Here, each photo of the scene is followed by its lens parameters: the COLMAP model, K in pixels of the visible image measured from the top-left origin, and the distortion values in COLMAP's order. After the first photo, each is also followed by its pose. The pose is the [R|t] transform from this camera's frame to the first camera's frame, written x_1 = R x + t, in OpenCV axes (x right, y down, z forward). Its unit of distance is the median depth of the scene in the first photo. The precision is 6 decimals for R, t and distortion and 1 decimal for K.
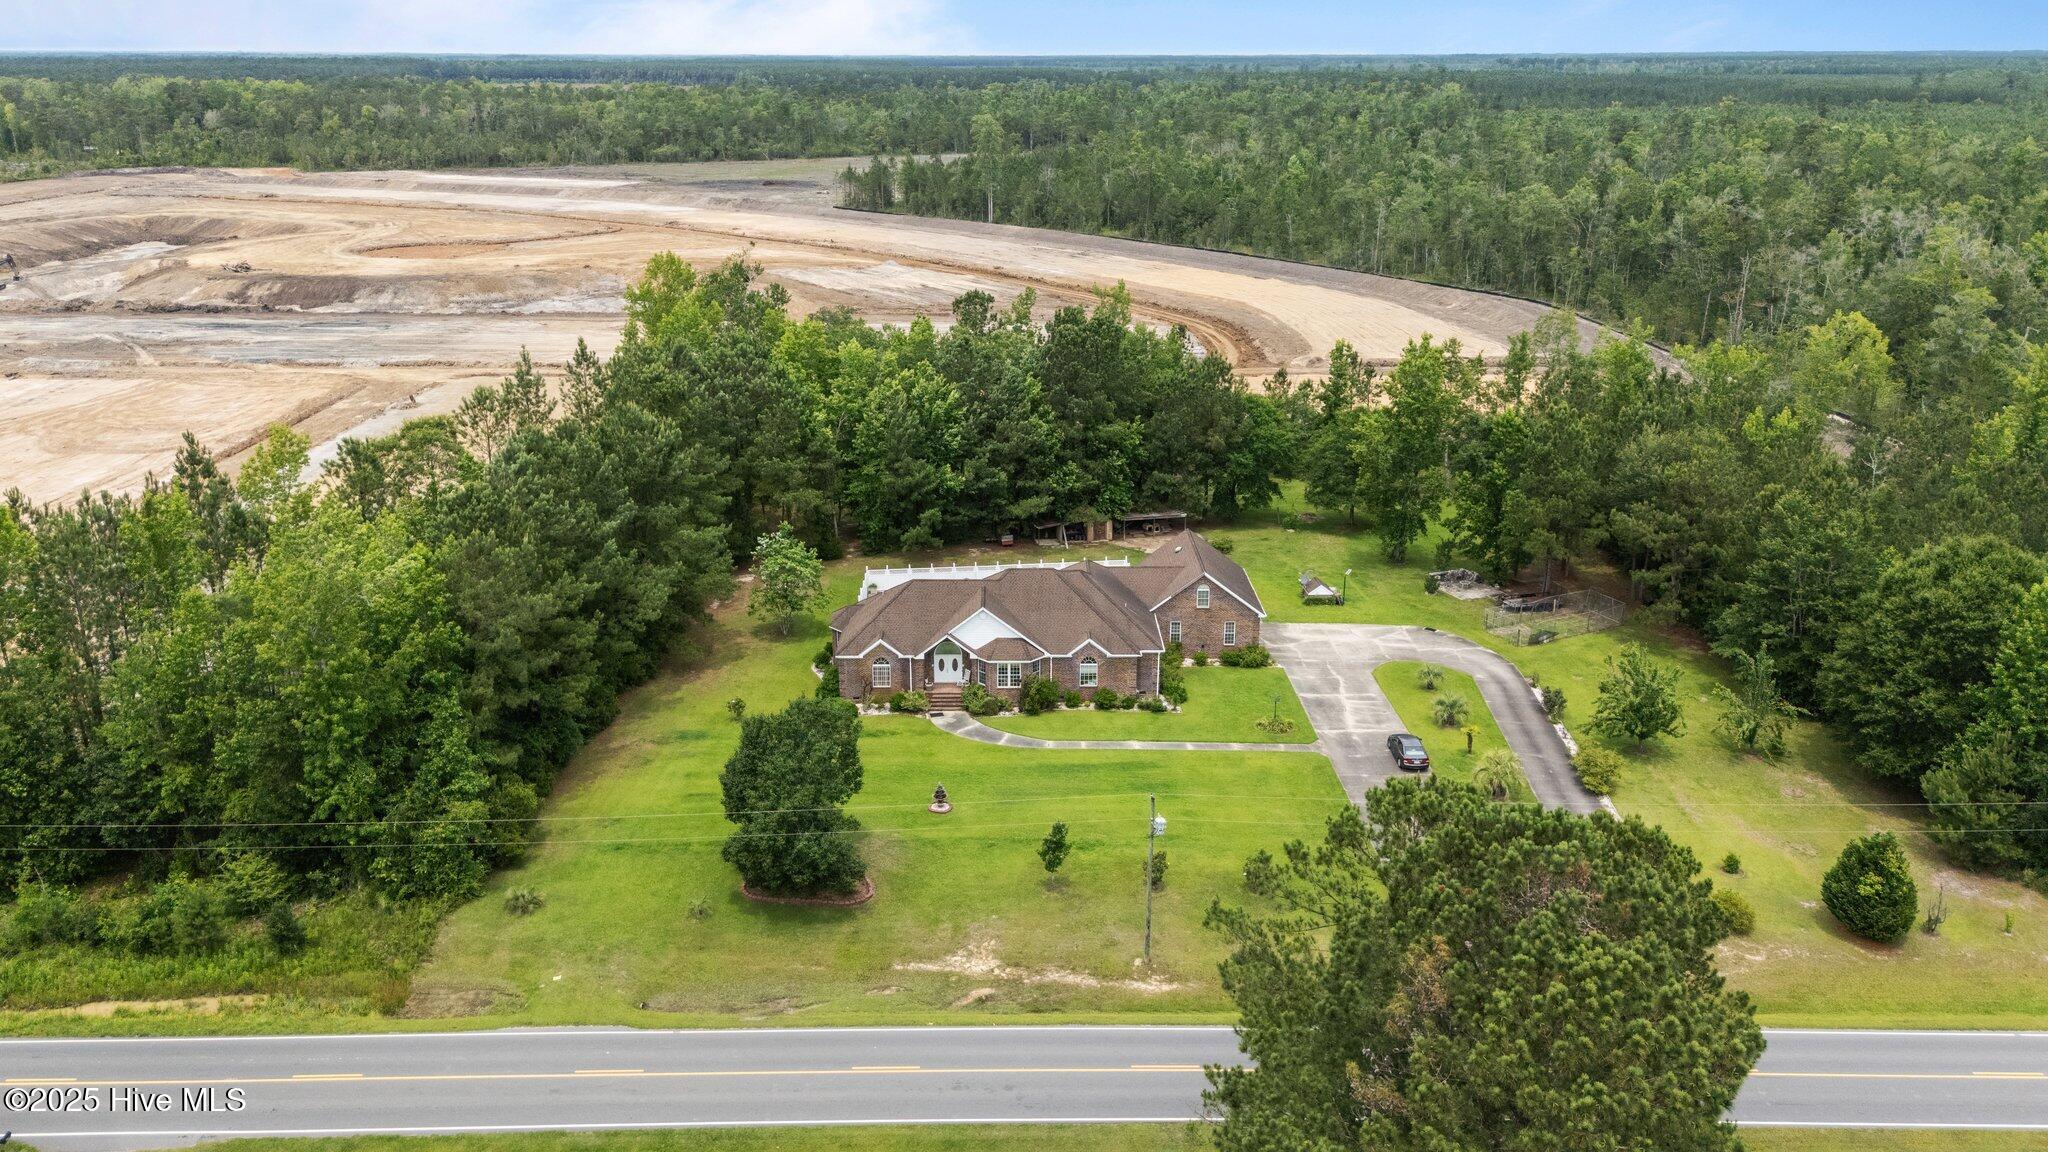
lens RADIAL K [[1496.3, 0, 1019.5], [0, 1496.3, 569.6], [0, 0, 1]] dist [0.102969, -0.157491]
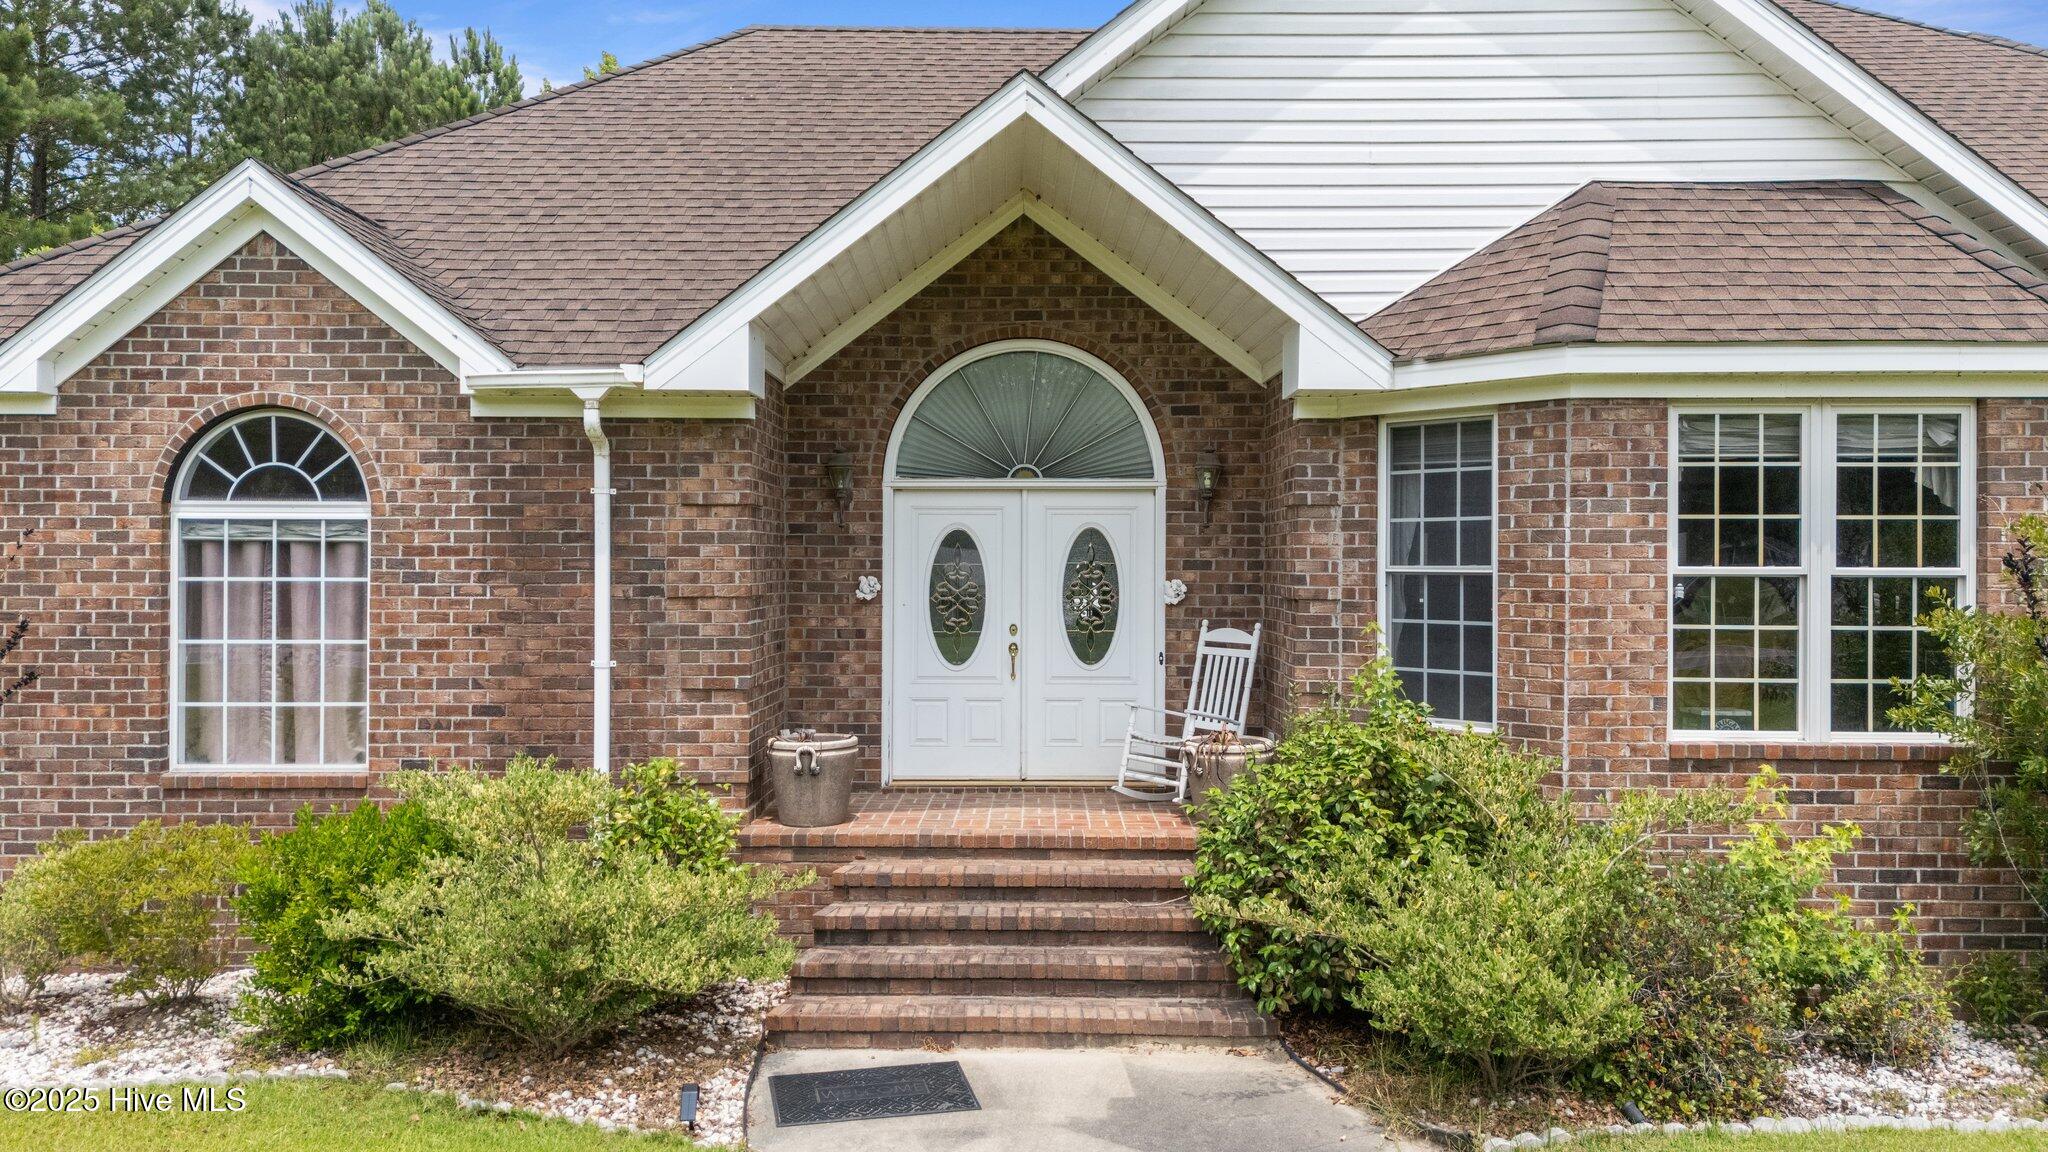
lens RADIAL K [[1489.4, 0, 1021.9], [0, 1489.4, 554.8], [0, 0, 1]] dist [0.115184, -0.141973]
pose [[0.999941, 0.003800, -0.010155, -0.047604], [-0.006806, 0.949040, -0.315082, 0.094716], [0.008441, 0.315133, 0.949010, 0.921922]]
